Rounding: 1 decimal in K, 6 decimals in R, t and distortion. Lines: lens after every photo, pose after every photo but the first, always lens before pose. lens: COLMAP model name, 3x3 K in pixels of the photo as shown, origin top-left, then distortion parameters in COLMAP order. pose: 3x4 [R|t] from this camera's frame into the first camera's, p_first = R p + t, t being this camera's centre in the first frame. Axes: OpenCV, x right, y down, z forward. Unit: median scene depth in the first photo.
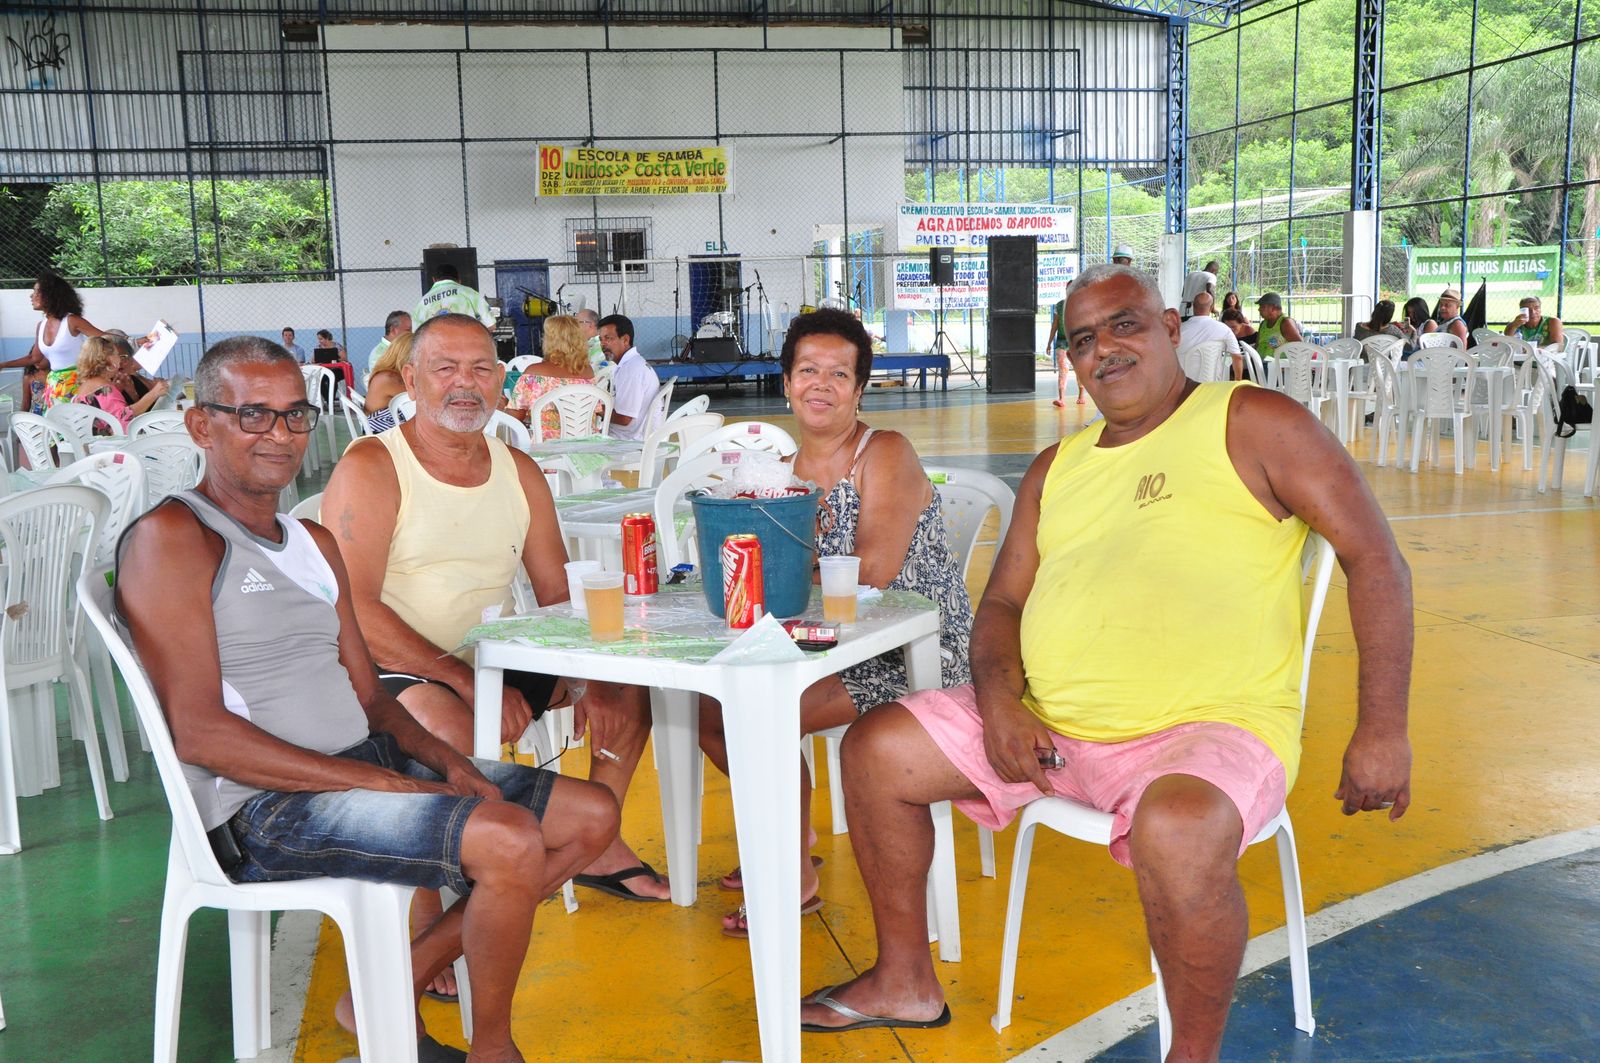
lens RADIAL K [[1566.6, 0, 793.1], [0, 1566.6, 524.4], [0, 0, 1]] dist [-0.070894, 0.237422]
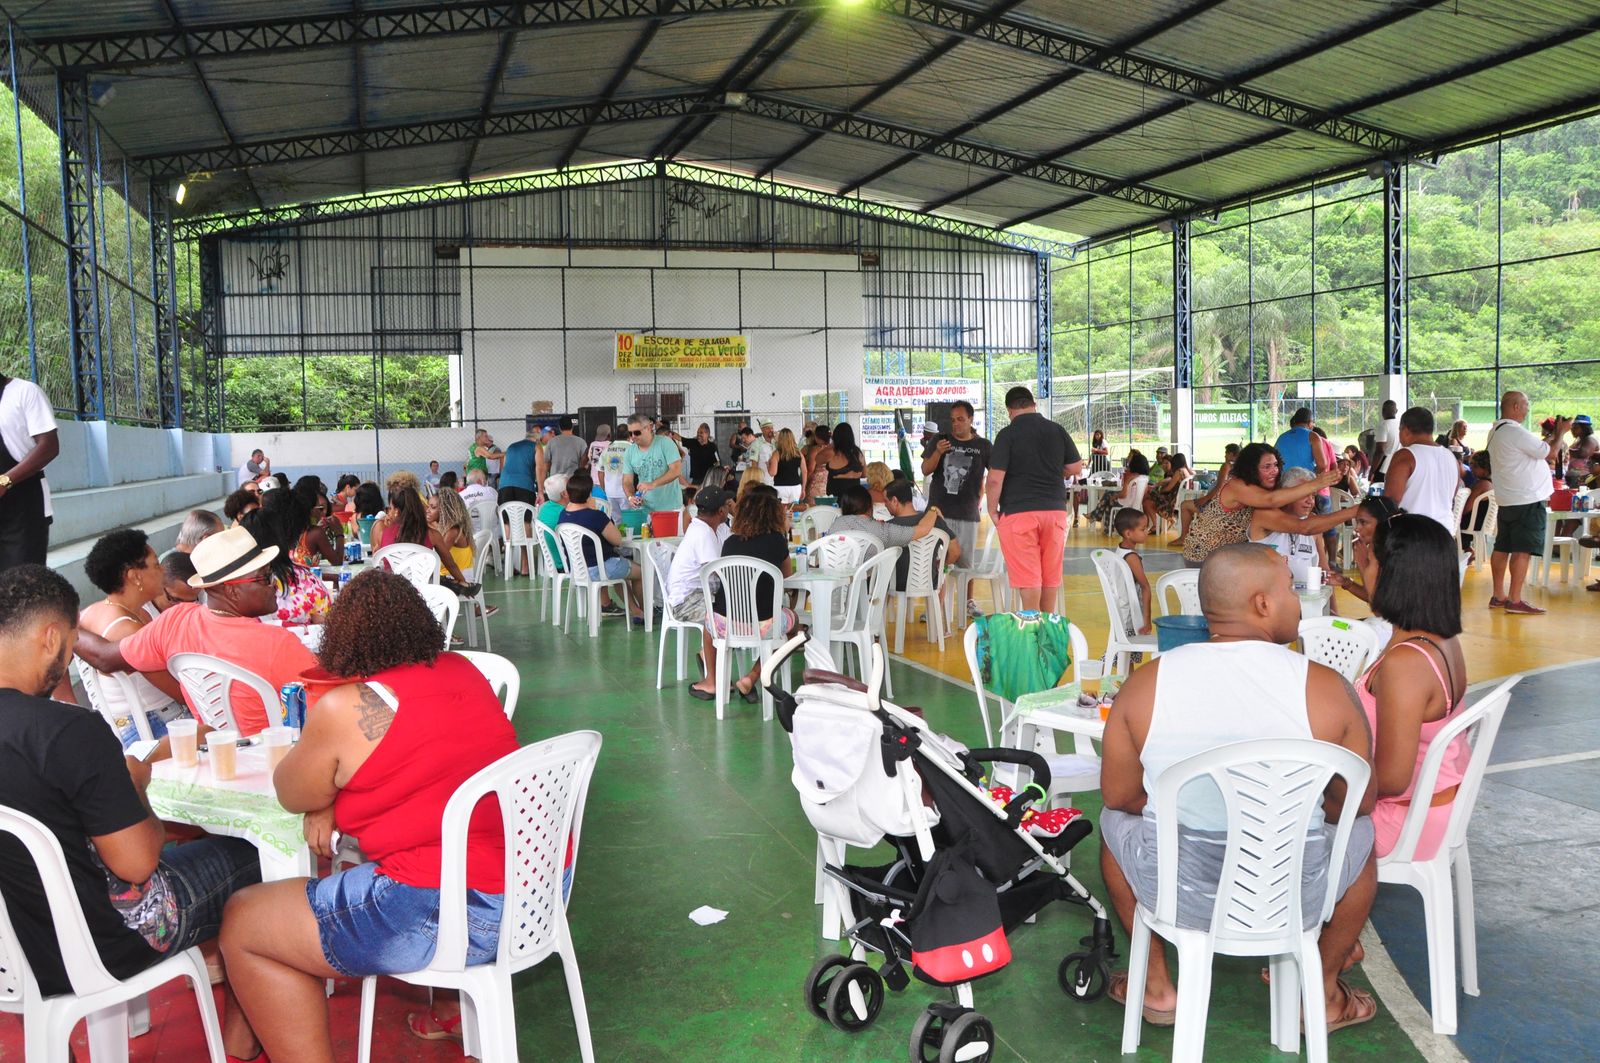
lens RADIAL K [[1265.8, 0, 795.5], [0, 1265.8, 502.5], [0, 0, 1]] dist [-0.120584, 0.004204]
pose [[0.993457, 0.002207, 0.114182, -0.129532], [0.007897, 0.996093, -0.087956, 0.010618], [-0.113930, 0.088282, 0.989559, -0.128355]]
